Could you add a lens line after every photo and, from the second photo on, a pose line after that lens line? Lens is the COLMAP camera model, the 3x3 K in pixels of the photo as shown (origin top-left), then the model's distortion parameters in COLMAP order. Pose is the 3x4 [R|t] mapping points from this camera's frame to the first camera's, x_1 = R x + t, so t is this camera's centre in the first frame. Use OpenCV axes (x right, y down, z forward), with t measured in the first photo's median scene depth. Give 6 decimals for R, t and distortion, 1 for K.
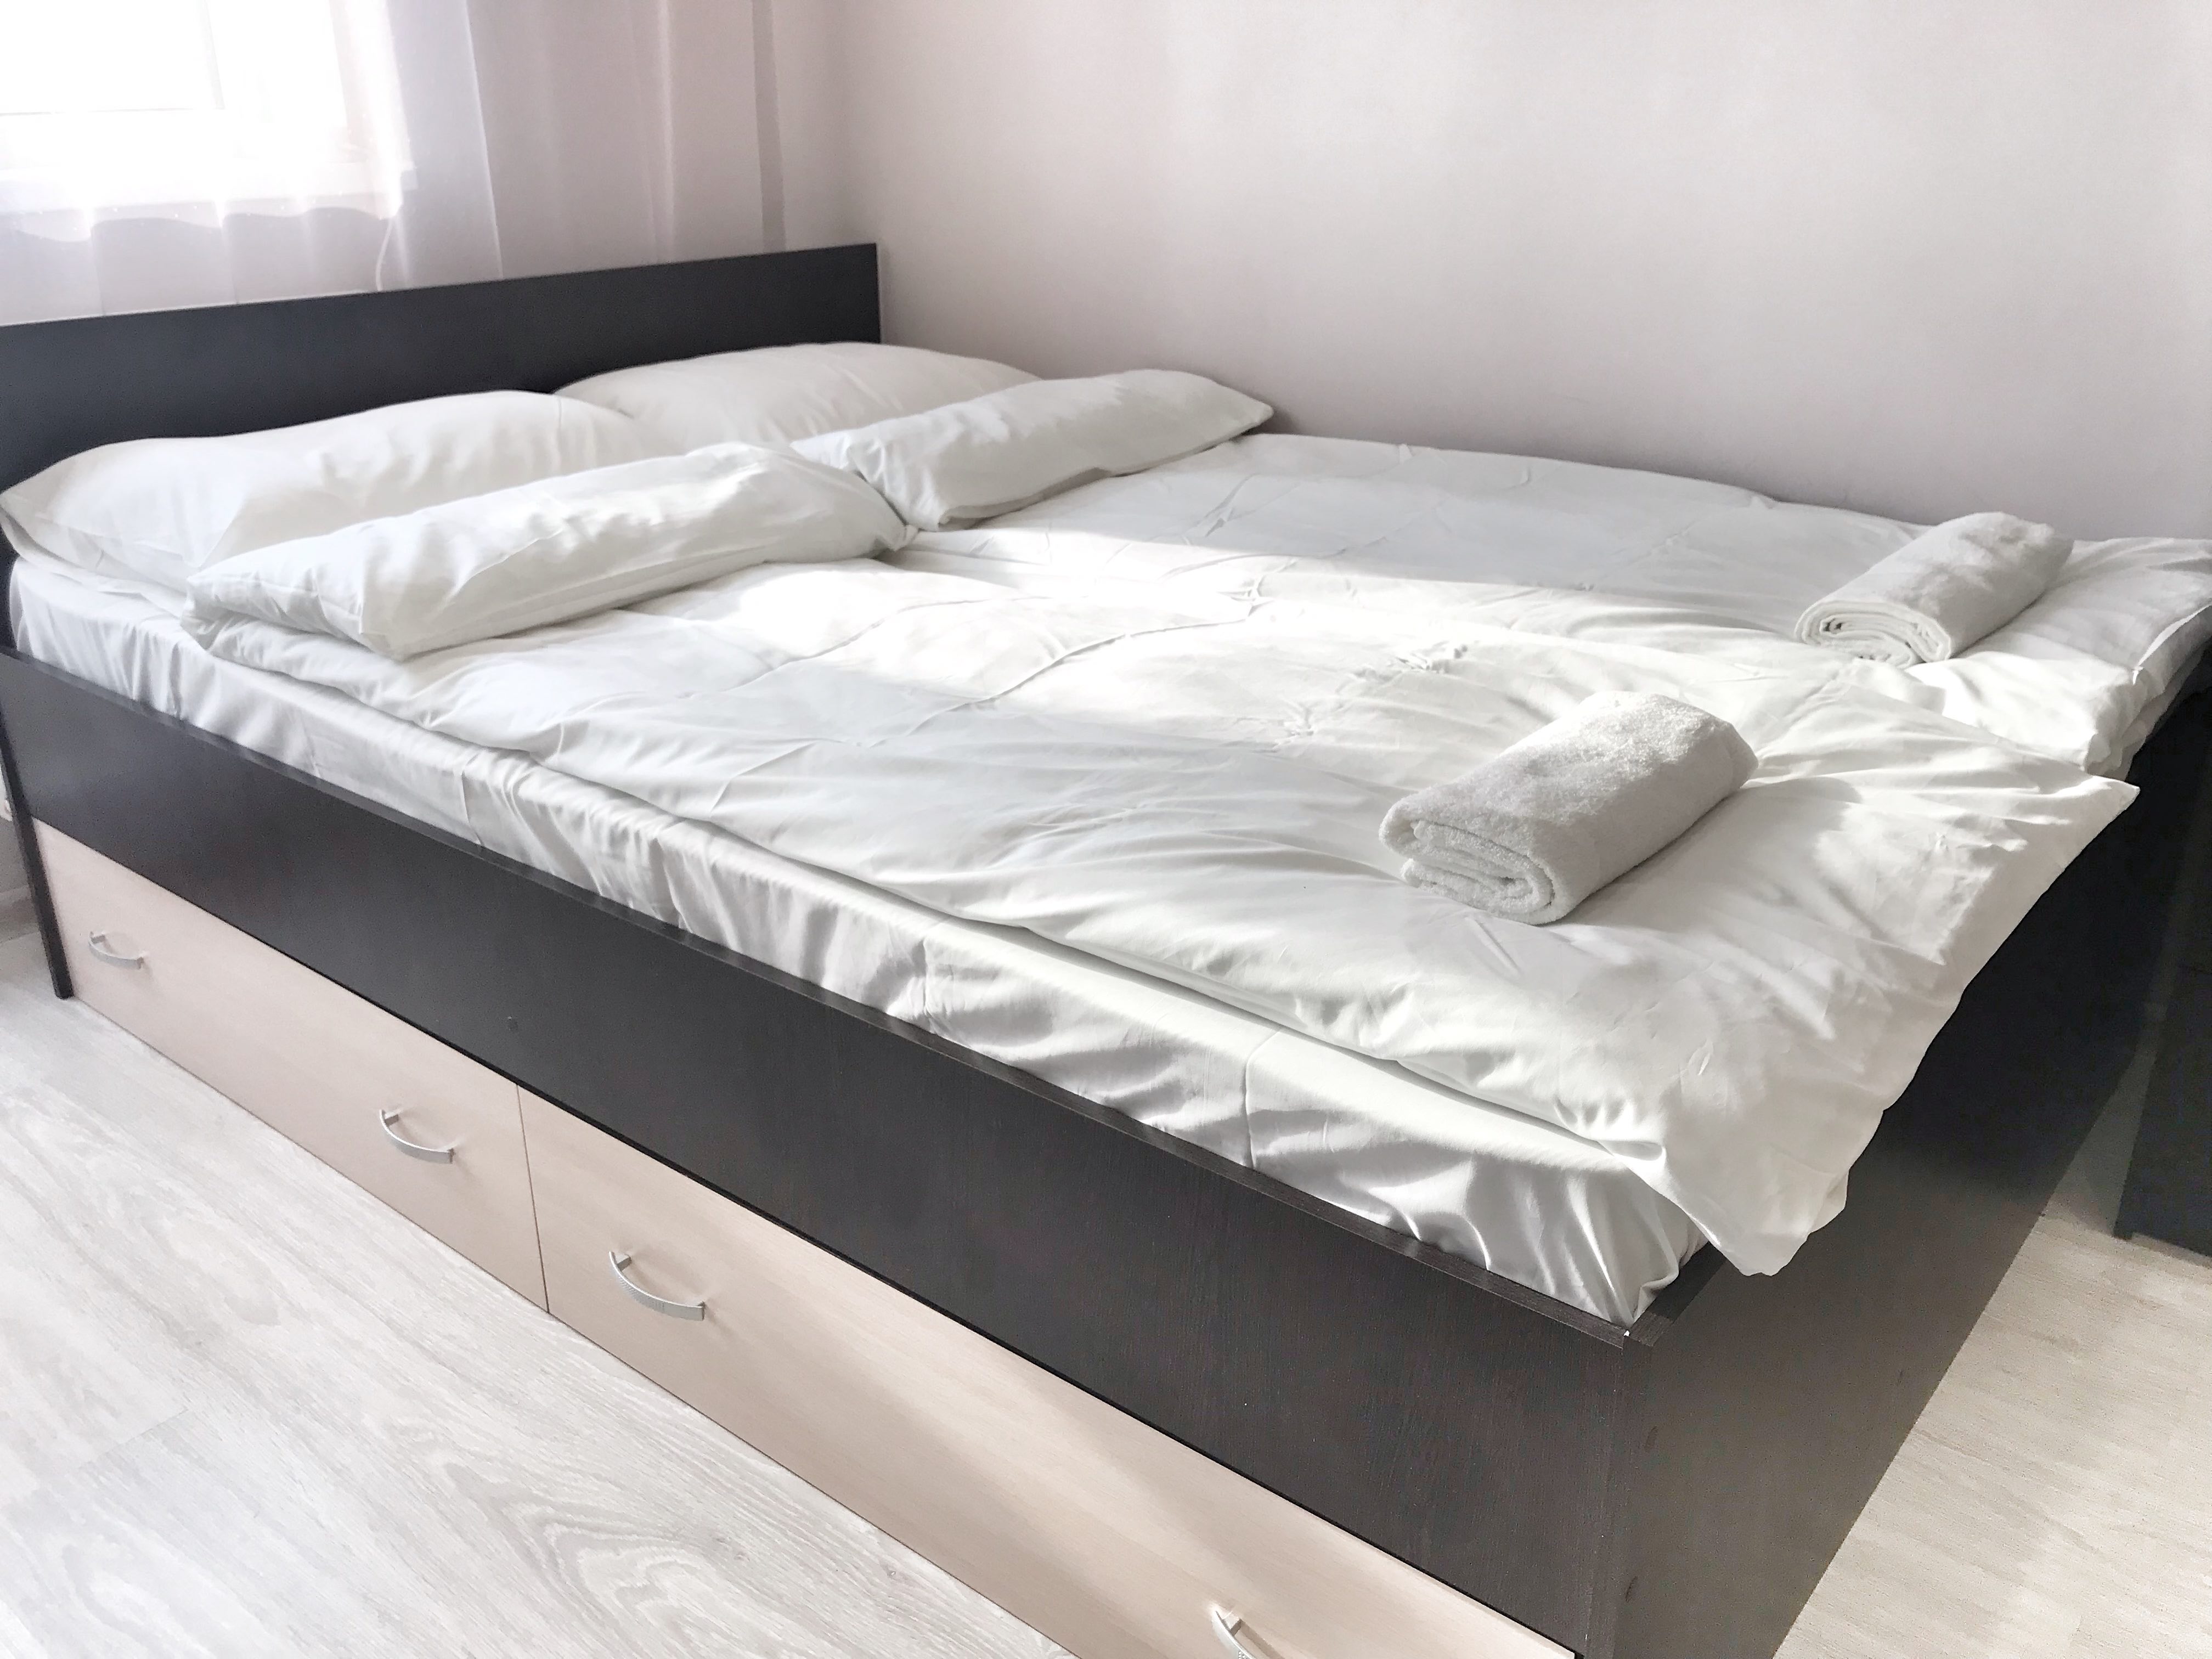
lens RADIAL K [[1836.5, 0, 1101.0], [0, 1836.5, 821.4], [0, 0, 1]] dist [0.038081, -0.001965]
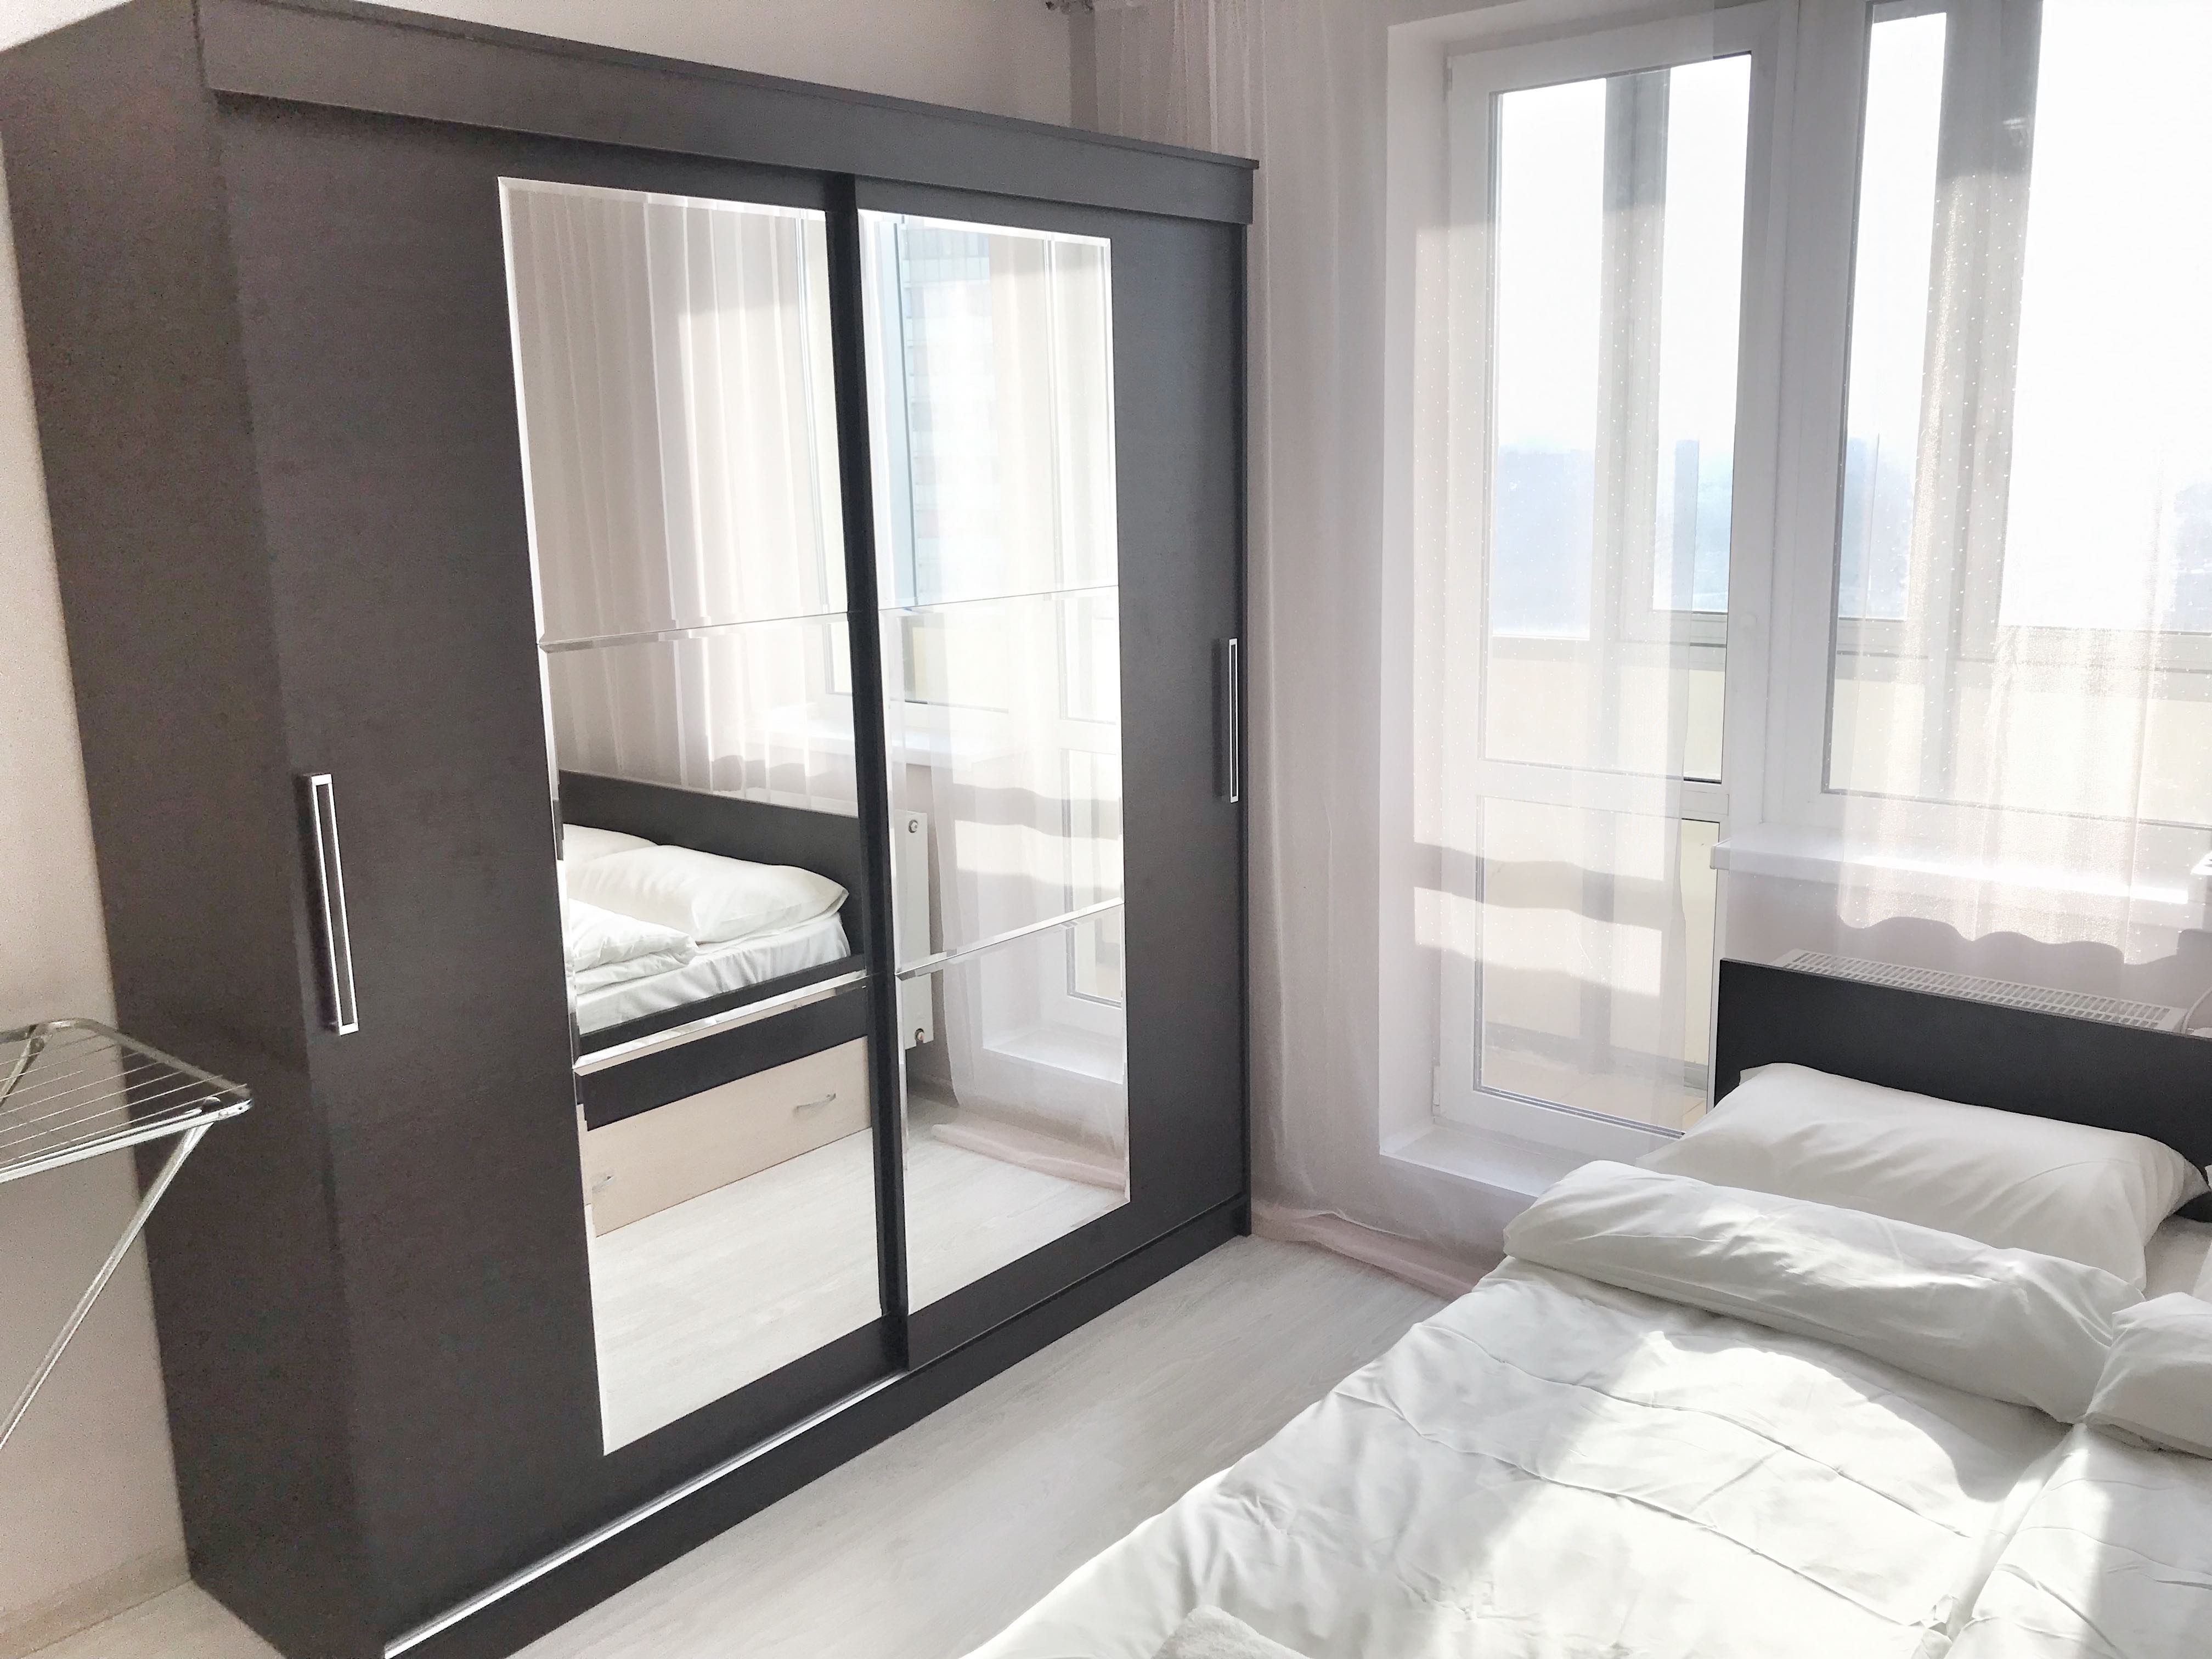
lens RADIAL K [[1836.5, 0, 1106.7], [0, 1836.5, 831.2], [0, 0, 1]] dist [0.038081, -0.001965]
pose [[-0.022277, 0.191906, -0.981160, 1.026463], [-0.352571, 0.916843, 0.187331, -0.563463], [0.935520, 0.350102, 0.047236, 0.479105]]
